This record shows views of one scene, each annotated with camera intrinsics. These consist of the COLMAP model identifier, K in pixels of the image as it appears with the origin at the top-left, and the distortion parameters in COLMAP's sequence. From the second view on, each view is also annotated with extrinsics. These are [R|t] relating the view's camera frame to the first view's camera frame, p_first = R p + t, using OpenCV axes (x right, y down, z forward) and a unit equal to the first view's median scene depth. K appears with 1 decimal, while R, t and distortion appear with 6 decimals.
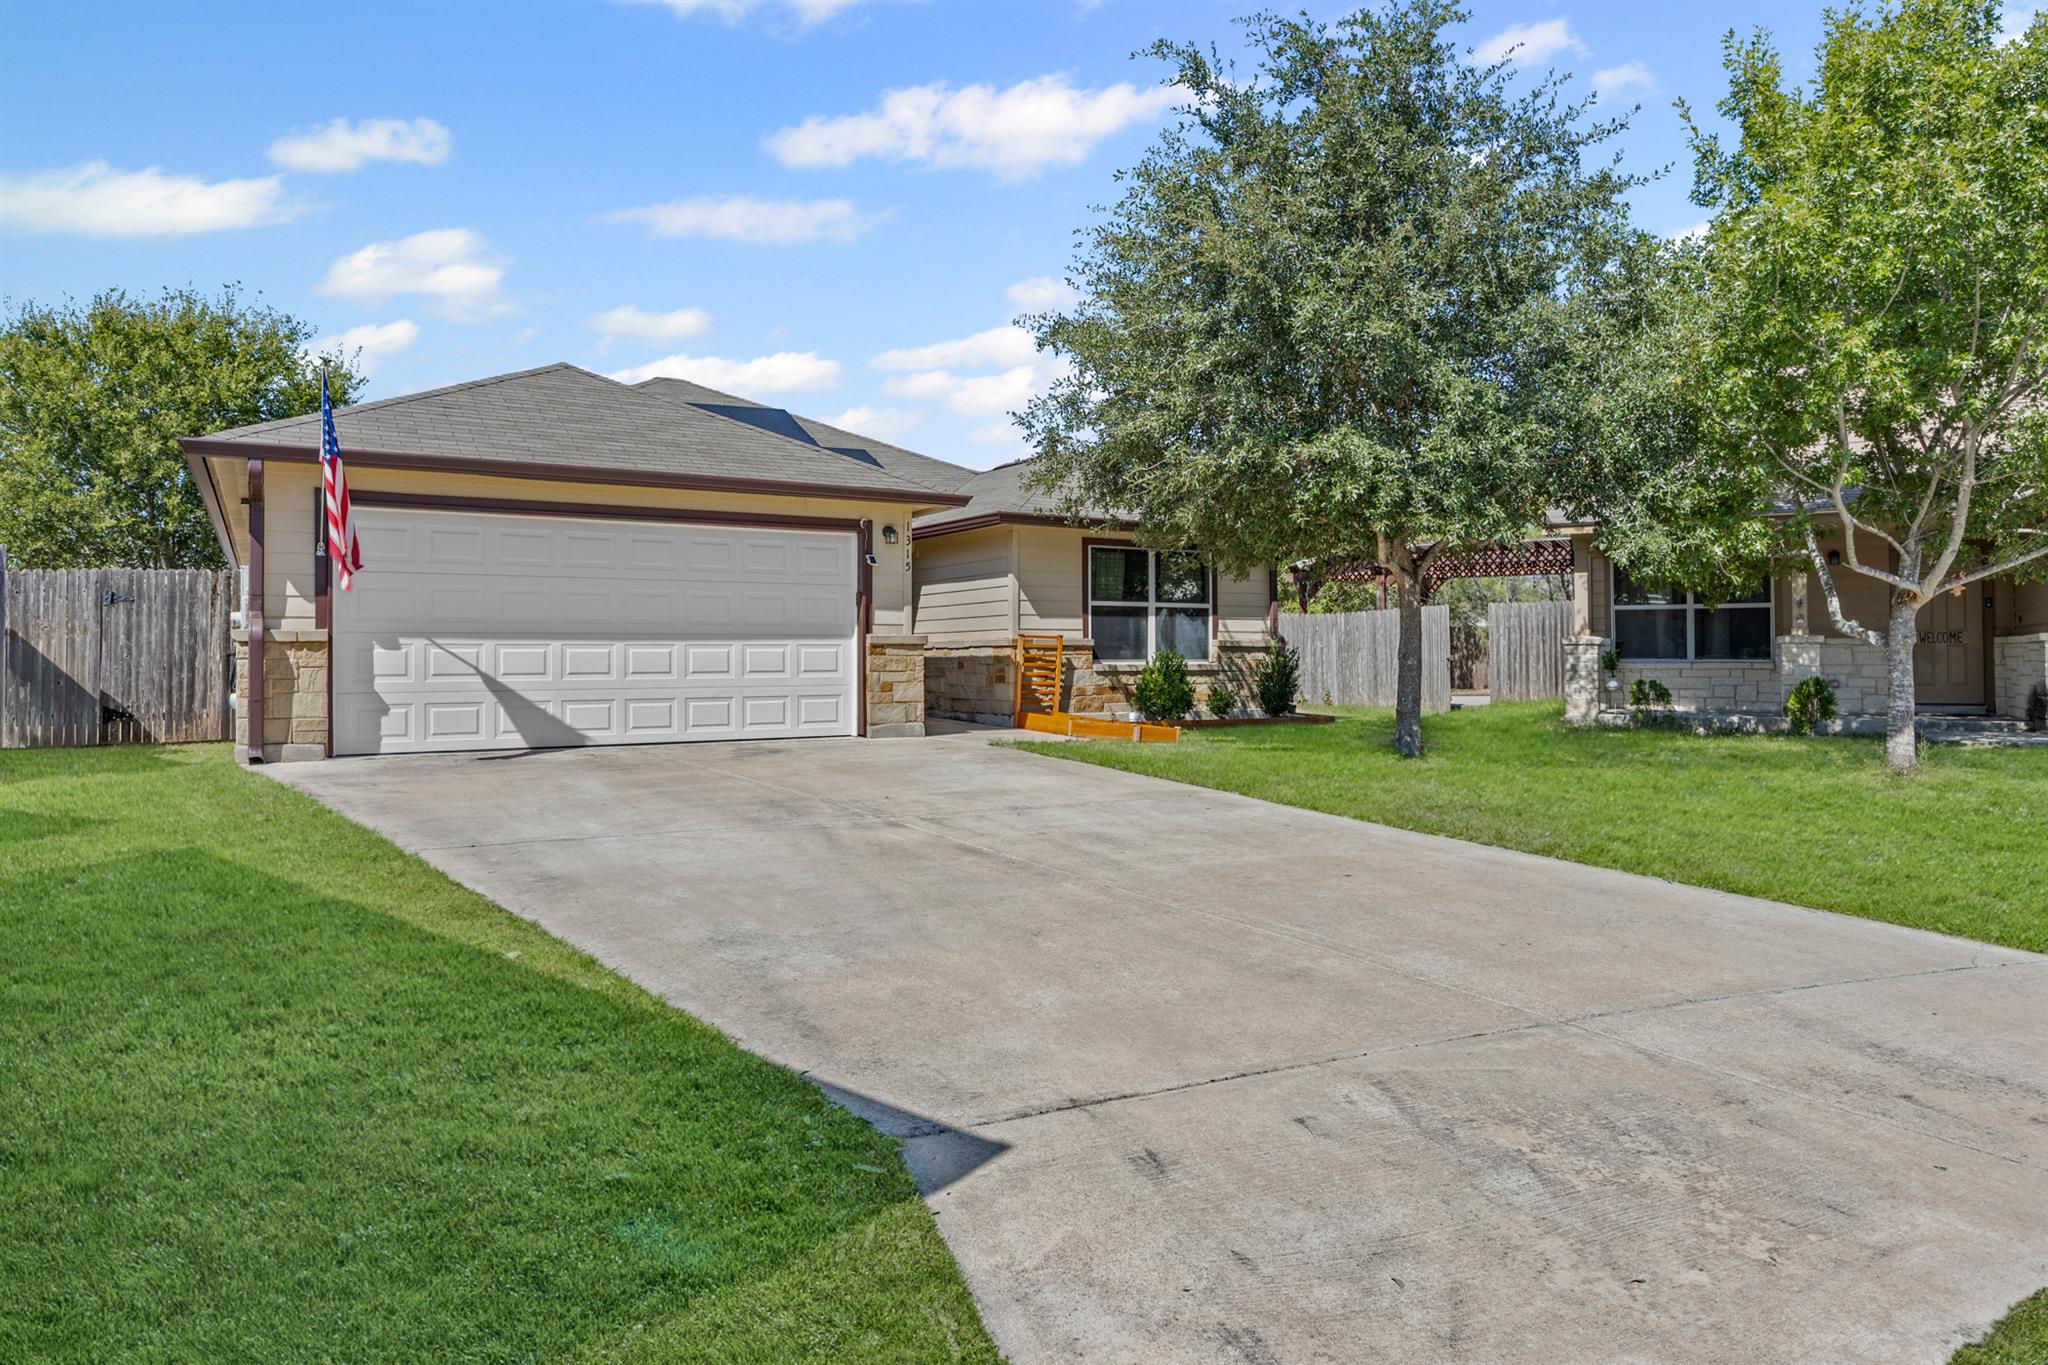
lens RADIAL K [[1291.6, 0, 1028.6], [0, 1291.6, 669.1], [0, 0, 1]] dist [0.000493, -0.000271]
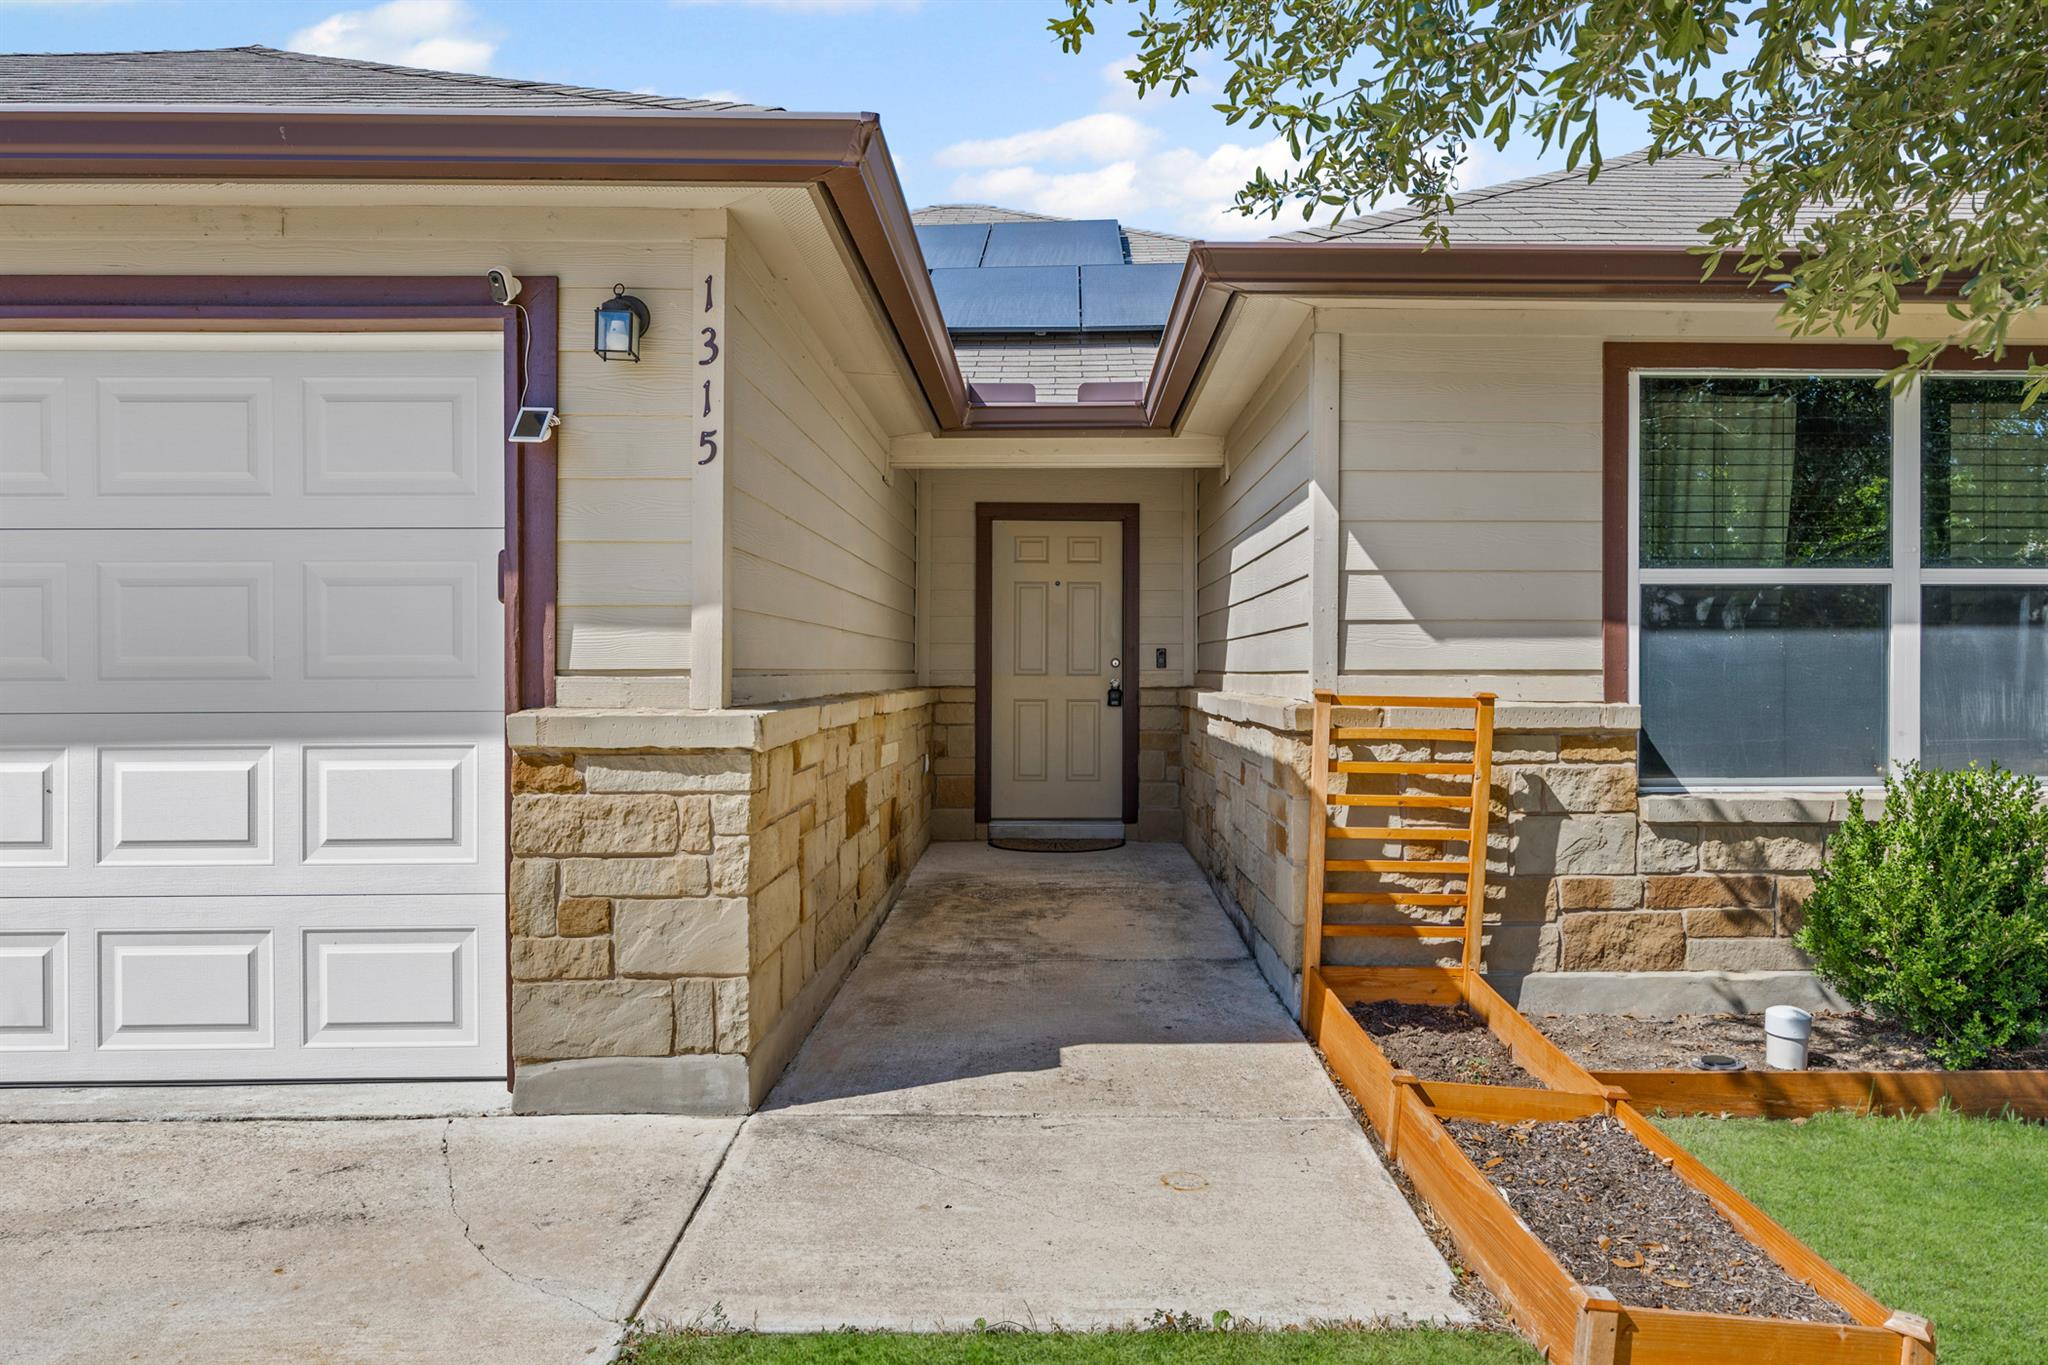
lens RADIAL K [[1427.4, 0, 1037.2], [0, 1427.4, 692.8], [0, 0, 1]] dist [-0.022192, -0.000083]
pose [[0.862938, 0.009346, -0.505224, 0.108779], [-0.005312, 0.999941, 0.009424, -0.033230], [0.505282, -0.005448, 0.862937, 0.795494]]
